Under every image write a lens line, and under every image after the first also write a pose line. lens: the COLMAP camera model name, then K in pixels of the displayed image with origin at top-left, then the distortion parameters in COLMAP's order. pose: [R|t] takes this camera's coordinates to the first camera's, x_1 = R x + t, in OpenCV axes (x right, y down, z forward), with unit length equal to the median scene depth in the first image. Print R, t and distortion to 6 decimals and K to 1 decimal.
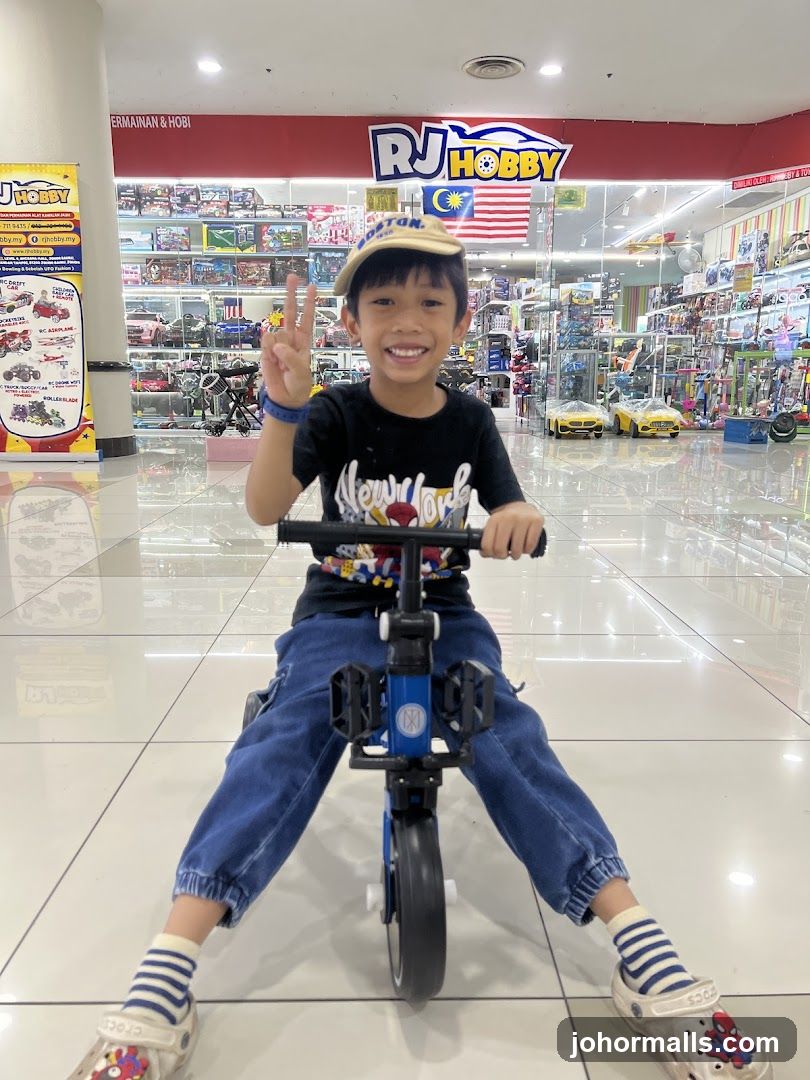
lens RADIAL K [[827.3, 0, 403.5], [0, 827.3, 565.1], [0, 0, 1]] dist [0.027437, -0.031448]
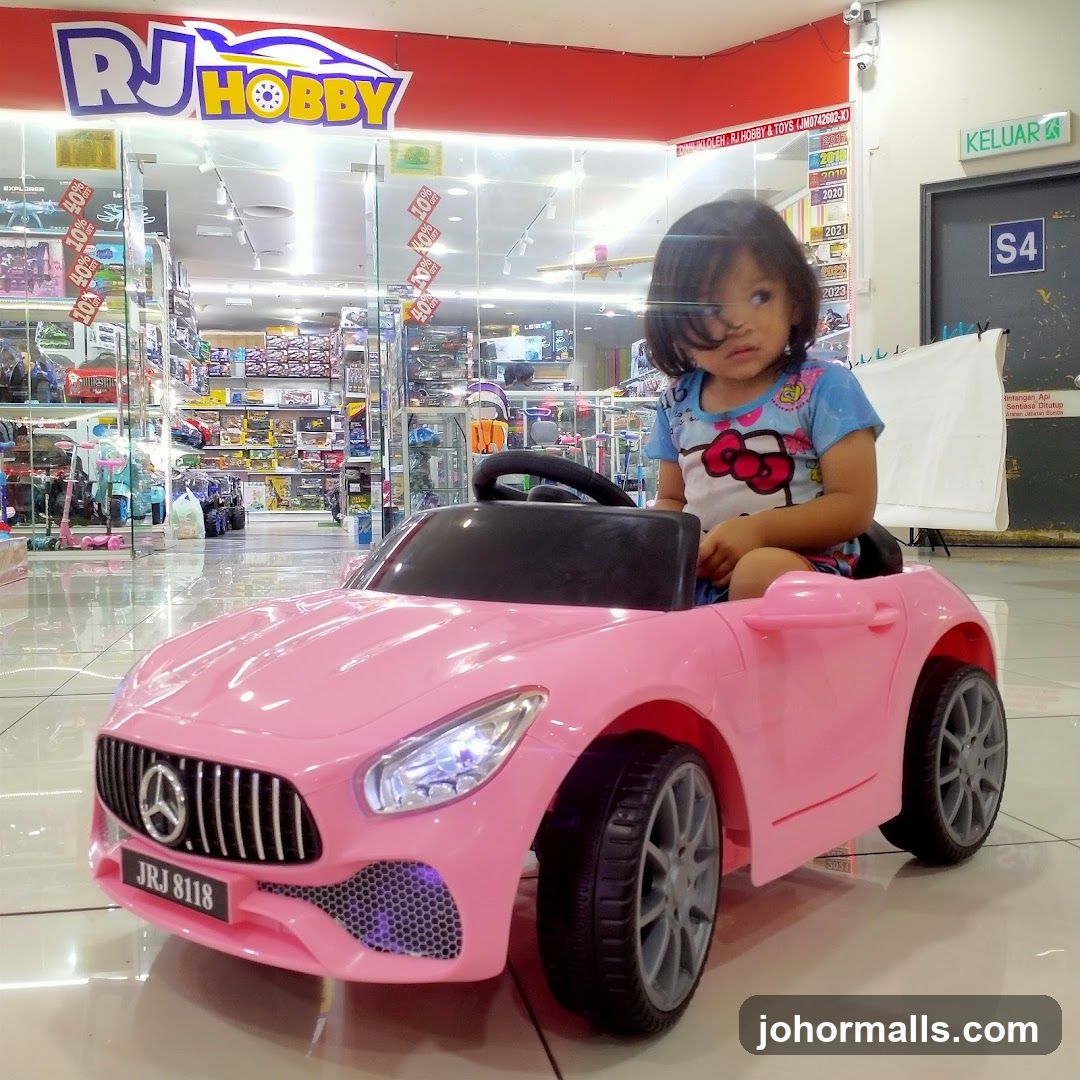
lens RADIAL K [[1216.1, 0, 530.6], [0, 1216.1, 541.8], [0, 0, 1]] dist [0.006352, 0.000000]
pose [[0.987088, -0.012631, 0.159683, 0.141895], [0.042008, 0.982408, -0.181961, -0.009643], [-0.154575, 0.186319, 0.970253, 0.196762]]
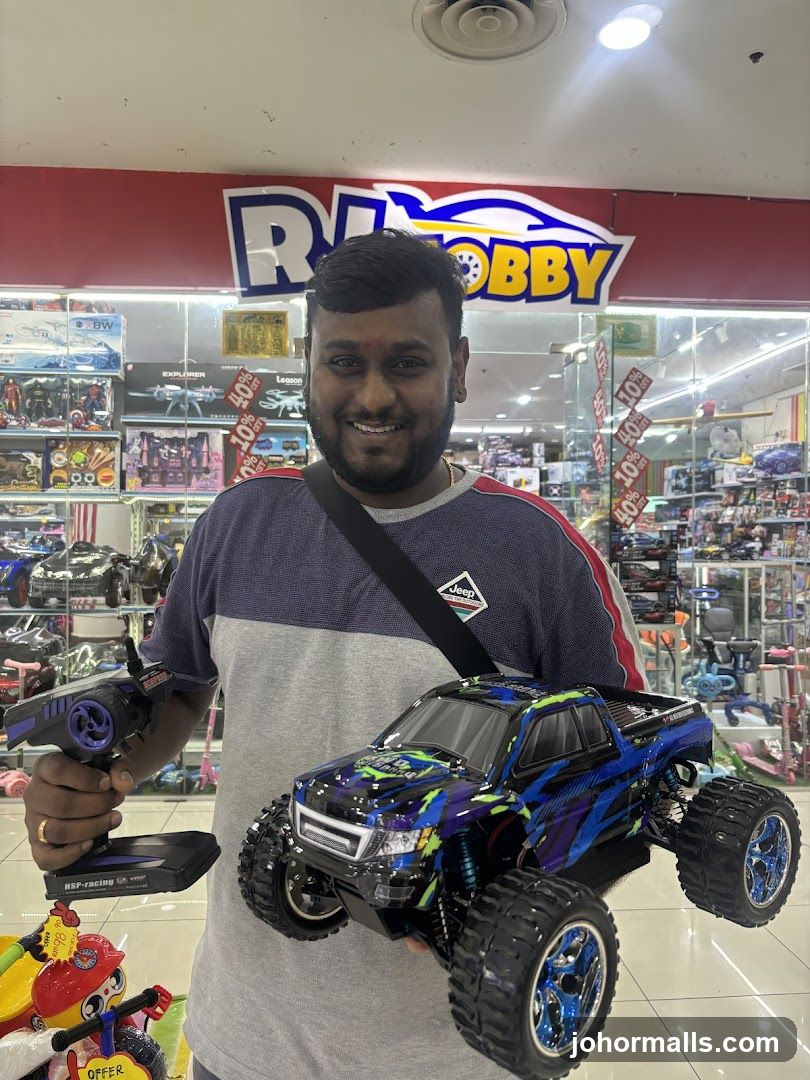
lens RADIAL K [[827.3, 0, 401.1], [0, 827.3, 538.5], [0, 0, 1]] dist [0.027437, -0.031448]
pose [[0.998827, 0.004813, 0.048185, 0.038720], [0.005728, 0.976317, -0.216268, -0.217086], [-0.048084, 0.216291, 0.975144, 0.551125]]
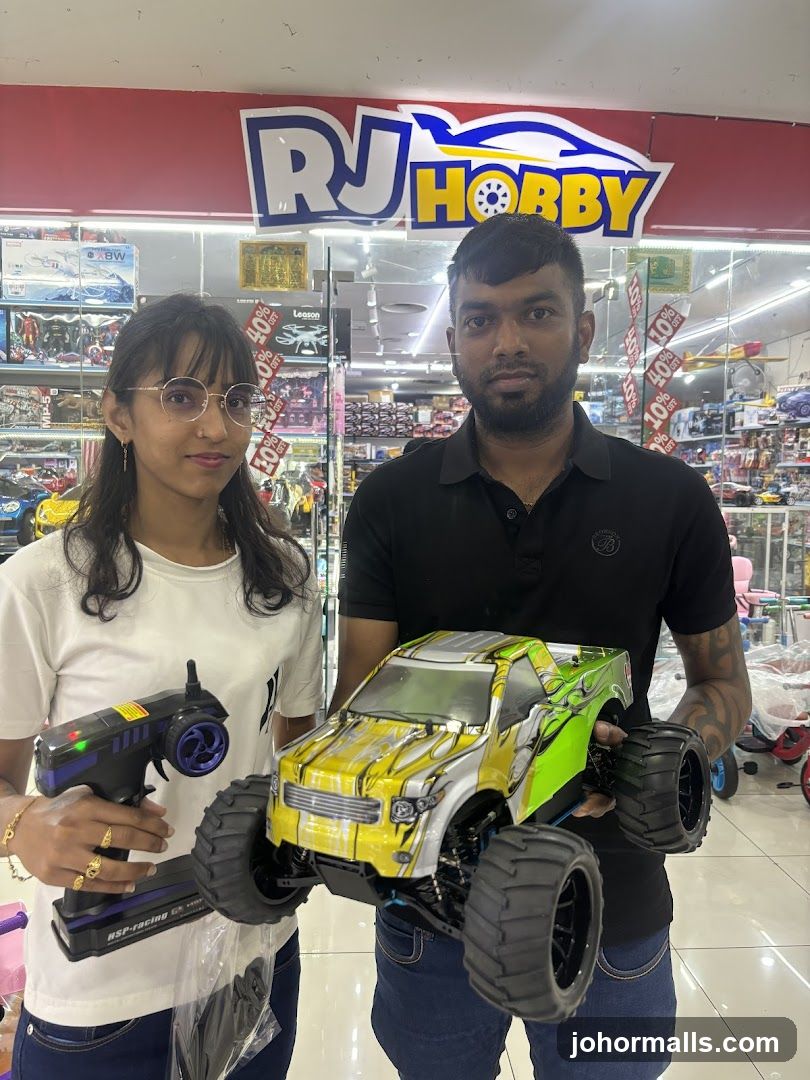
lens RADIAL K [[827.3, 0, 398.2], [0, 827.3, 533.7], [0, 0, 1]] dist [0.027437, -0.031448]
pose [[0.999262, 0.012710, 0.036248, 0.031251], [-0.007132, 0.988652, -0.150057, -0.220745], [-0.037744, 0.149688, 0.988013, 0.560925]]
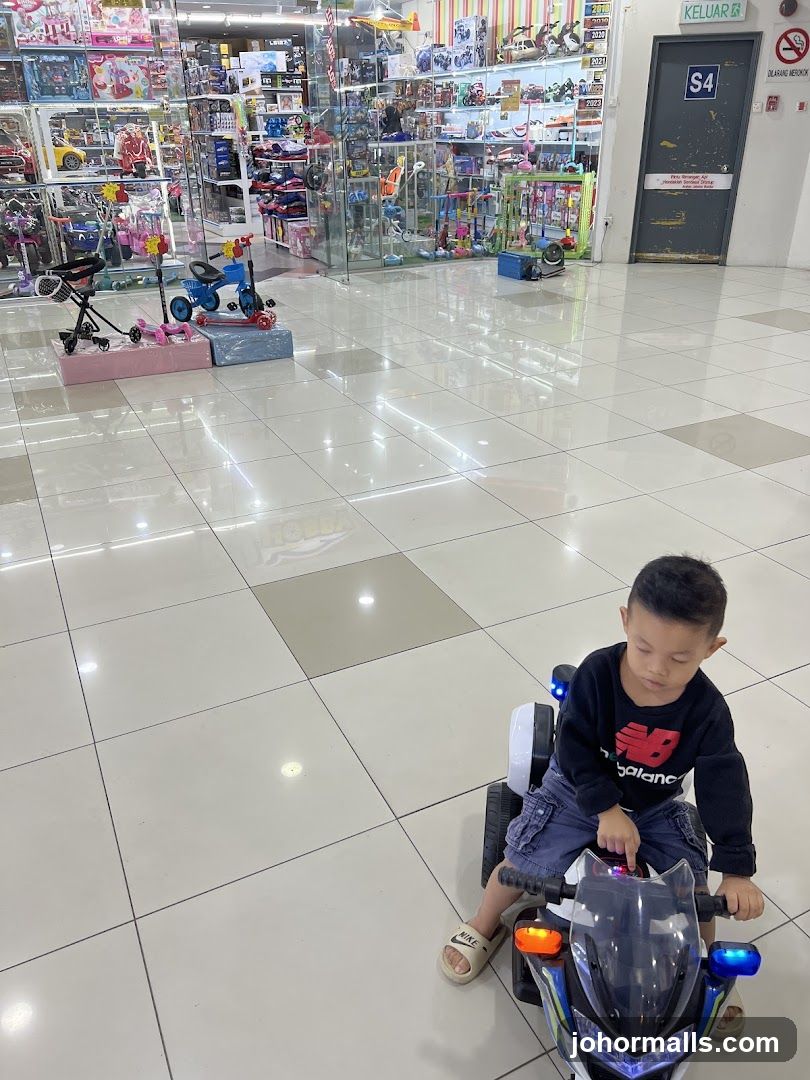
lens RADIAL K [[827.3, 0, 399.4], [0, 827.3, 571.3], [0, 0, 1]] dist [0.027437, -0.031448]
pose [[0.913360, -0.207374, 0.350386, -0.183276], [0.107121, 0.952647, 0.284585, -0.104943], [-0.392810, -0.222395, 0.892323, 0.043781]]
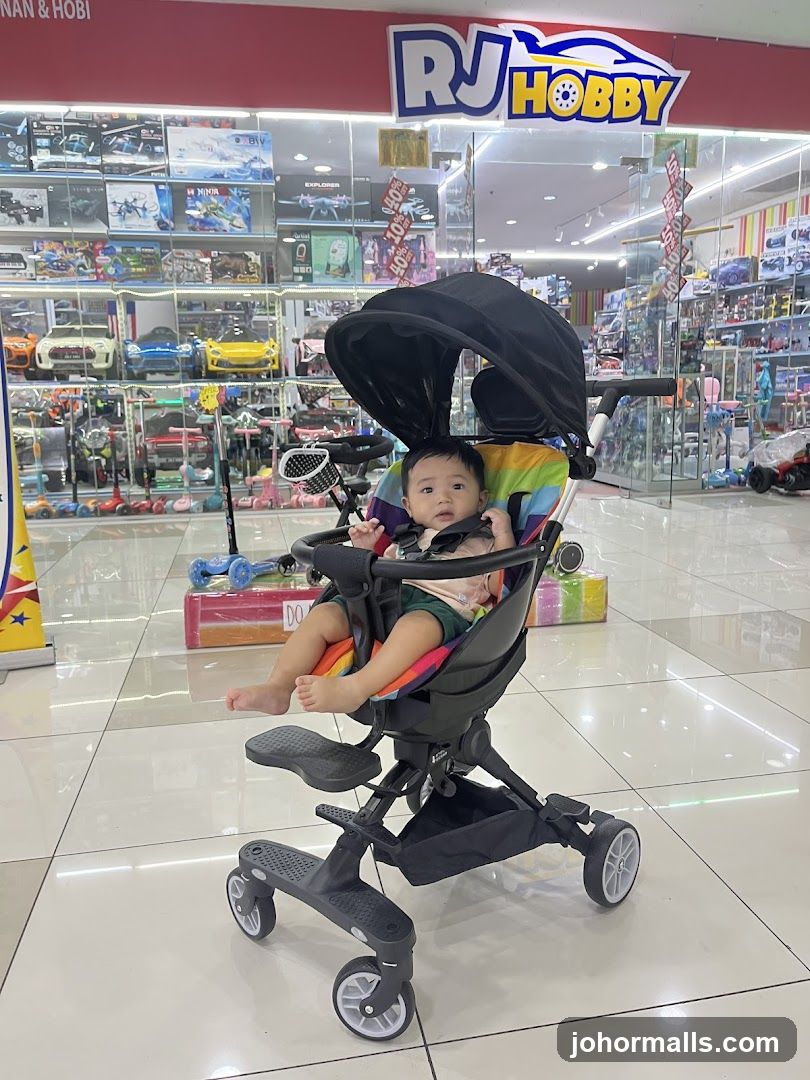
lens RADIAL K [[827.3, 0, 407.9], [0, 827.3, 542.2], [0, 0, 1]] dist [0.027437, -0.031448]
pose [[0.984530, -0.053610, 0.166813, -0.149262], [0.060000, 0.997636, -0.033500, -0.118327], [-0.164622, 0.042991, 0.985419, 0.392306]]
